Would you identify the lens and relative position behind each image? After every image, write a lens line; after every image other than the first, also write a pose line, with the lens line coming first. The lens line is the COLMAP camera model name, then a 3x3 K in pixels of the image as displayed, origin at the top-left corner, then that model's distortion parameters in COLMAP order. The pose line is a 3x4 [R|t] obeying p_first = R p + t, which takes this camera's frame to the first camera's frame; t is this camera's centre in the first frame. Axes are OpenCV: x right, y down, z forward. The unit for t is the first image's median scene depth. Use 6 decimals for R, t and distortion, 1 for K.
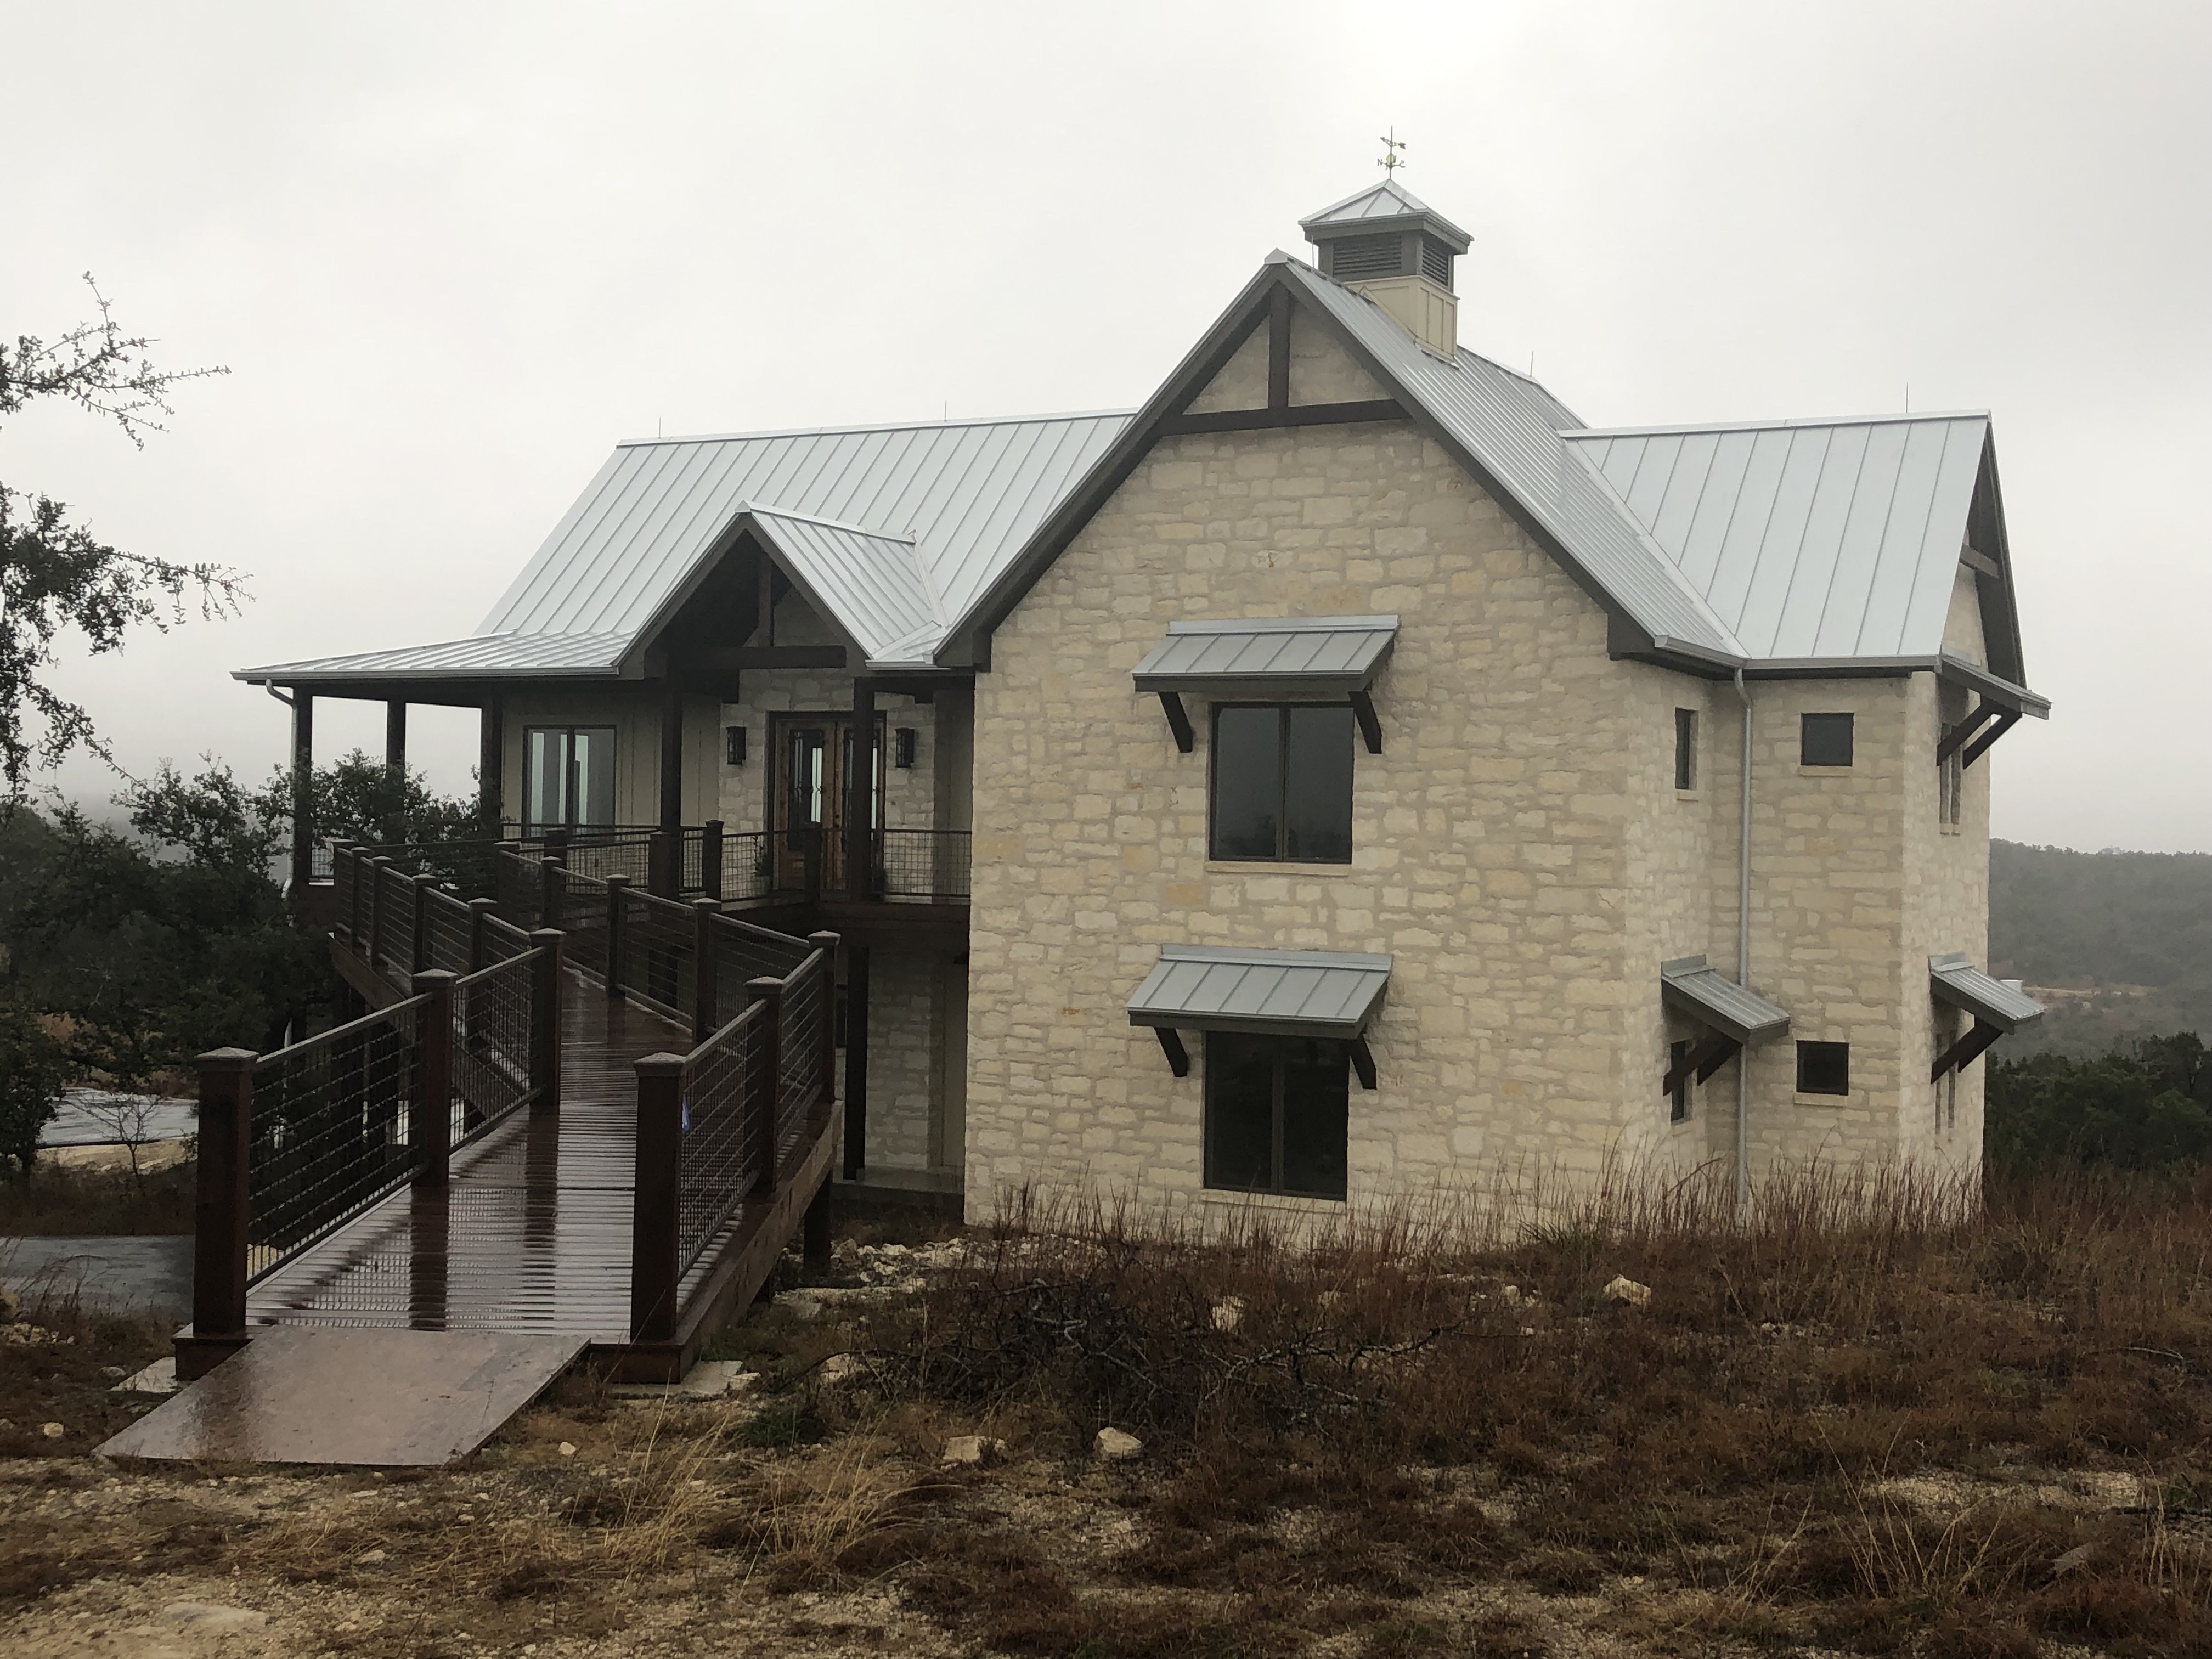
lens RADIAL K [[2631.3, 0, 1105.9], [0, 2631.3, 825.8], [0, 0, 1]] dist [0.080485, 0.000000]
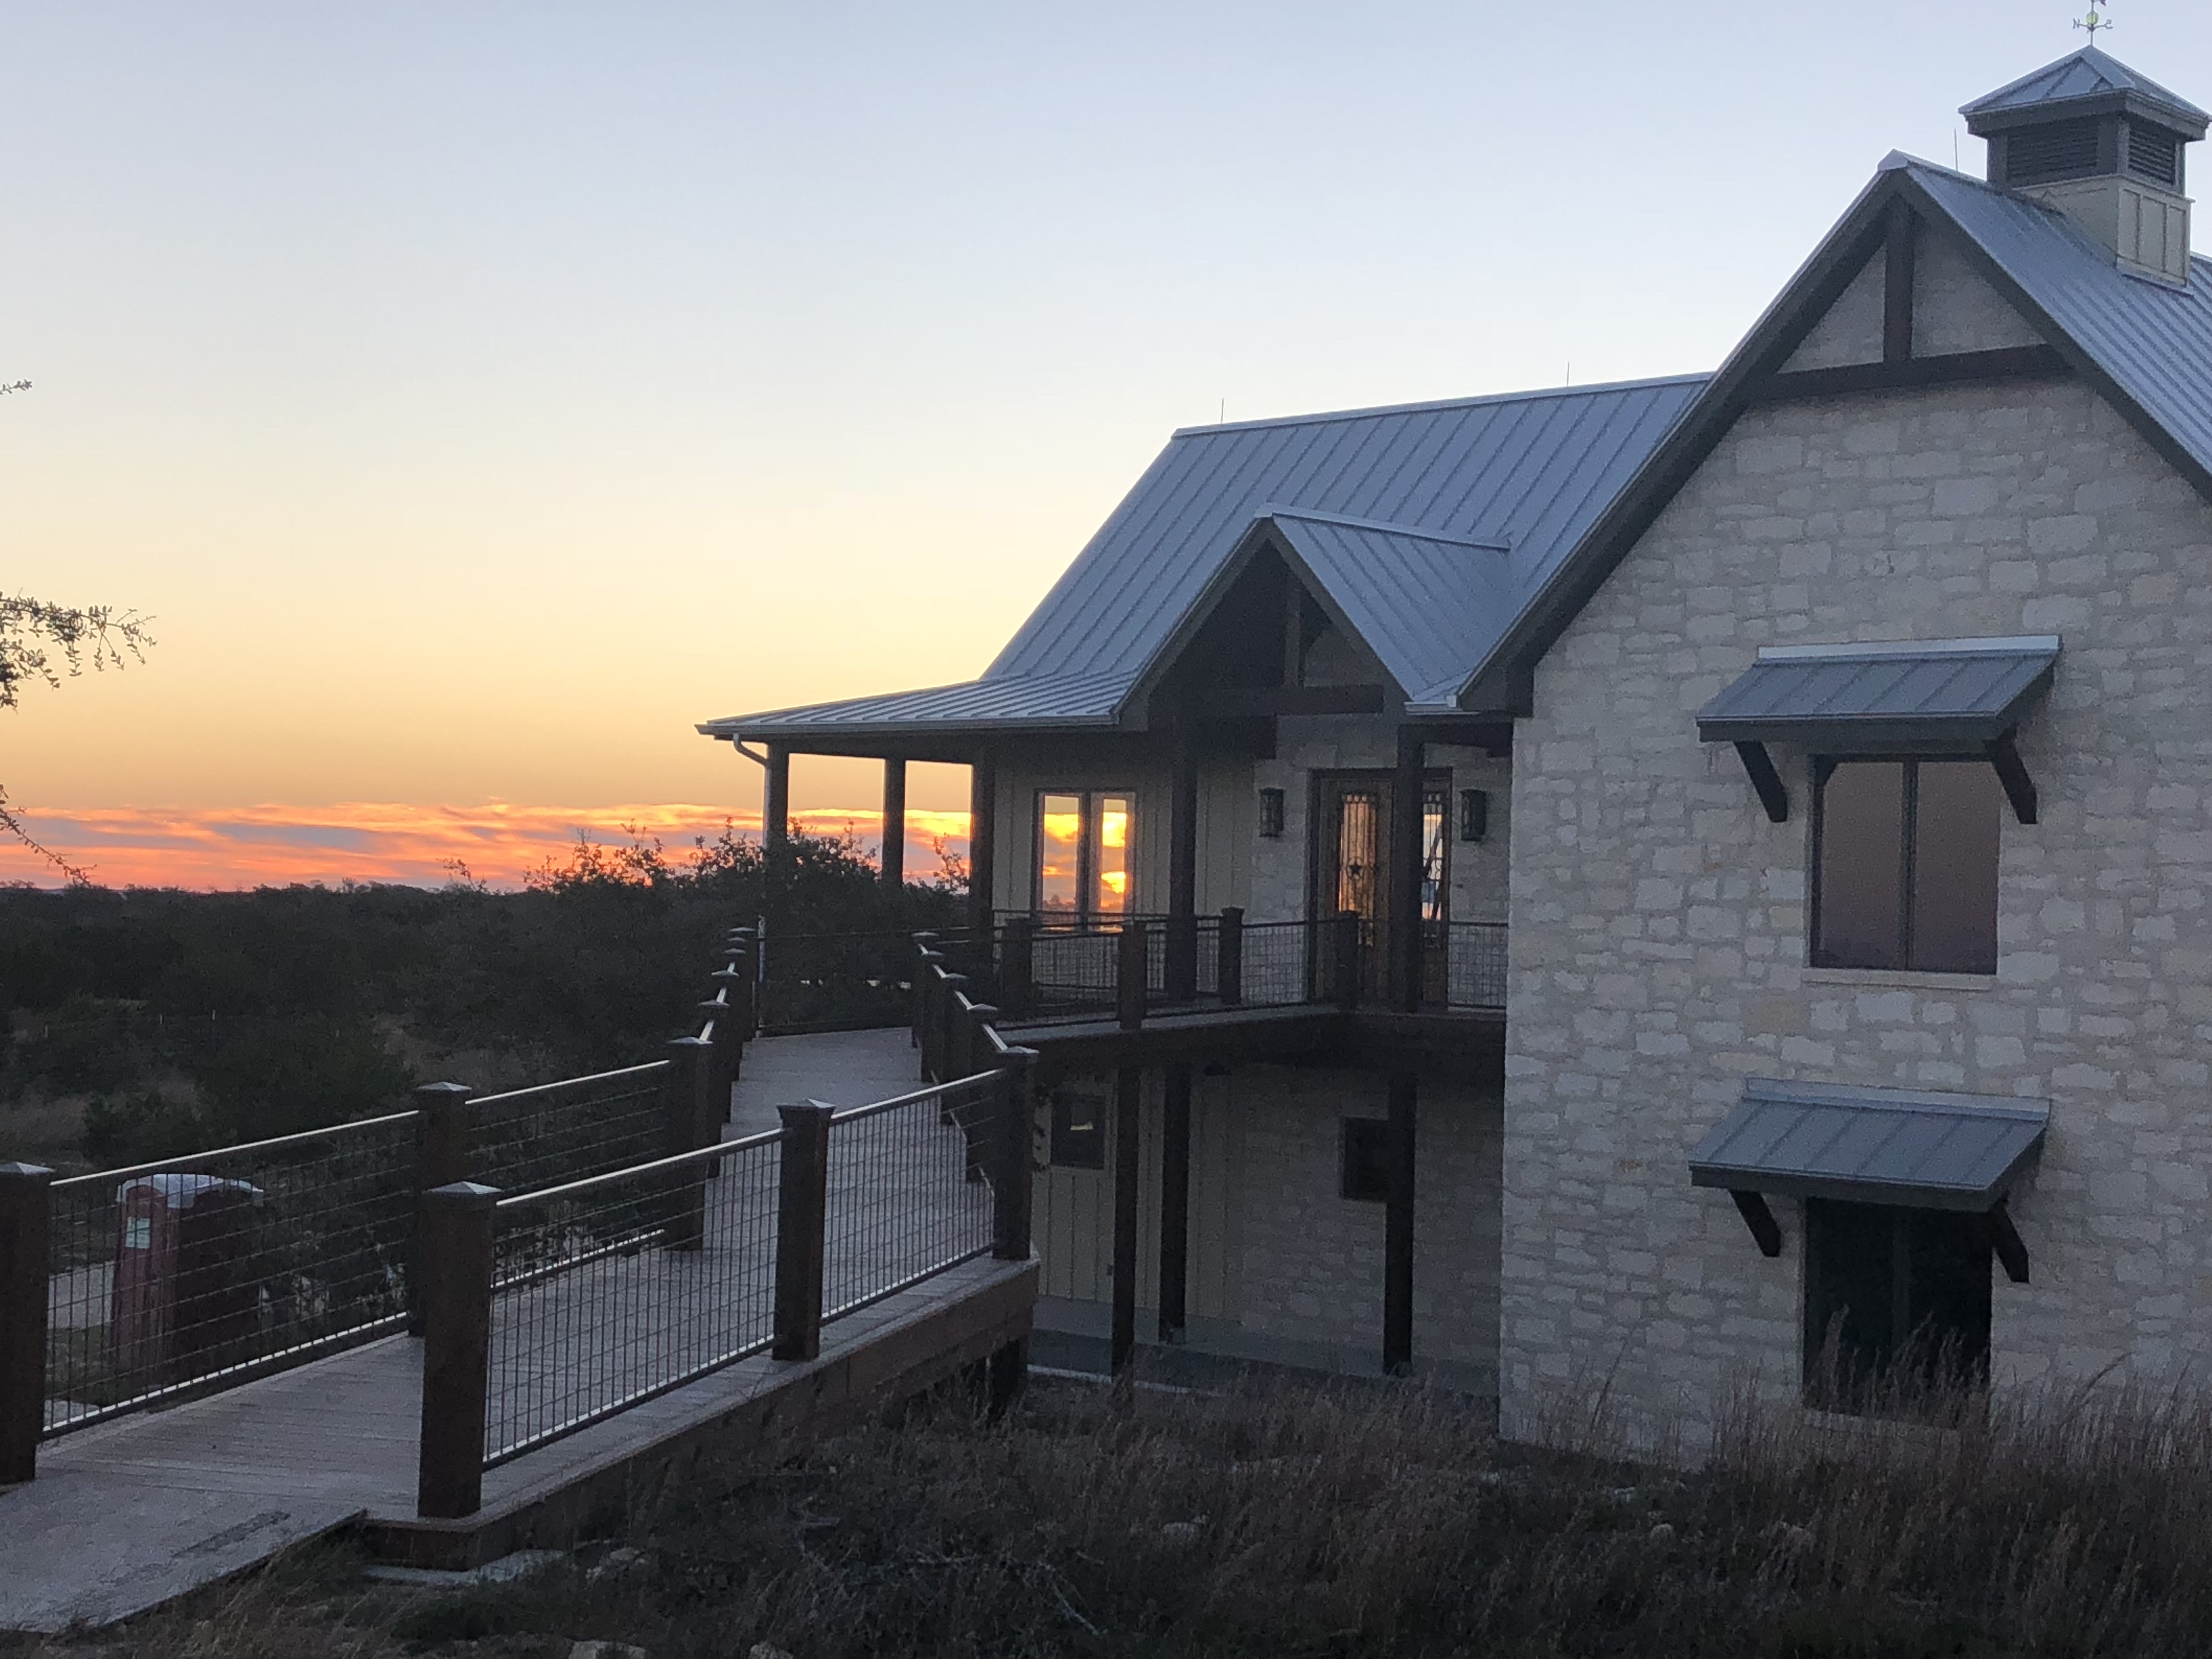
lens RADIAL K [[3435.7, 0, 1106.0], [0, 3435.7, 831.8], [0, 0, 1]] dist [0.002143, 0.000000]
pose [[0.957869, 0.001872, -0.287200, 0.126620], [-0.008888, 0.999693, -0.023128, -0.000841], [0.287069, 0.024706, 0.957591, 0.009734]]
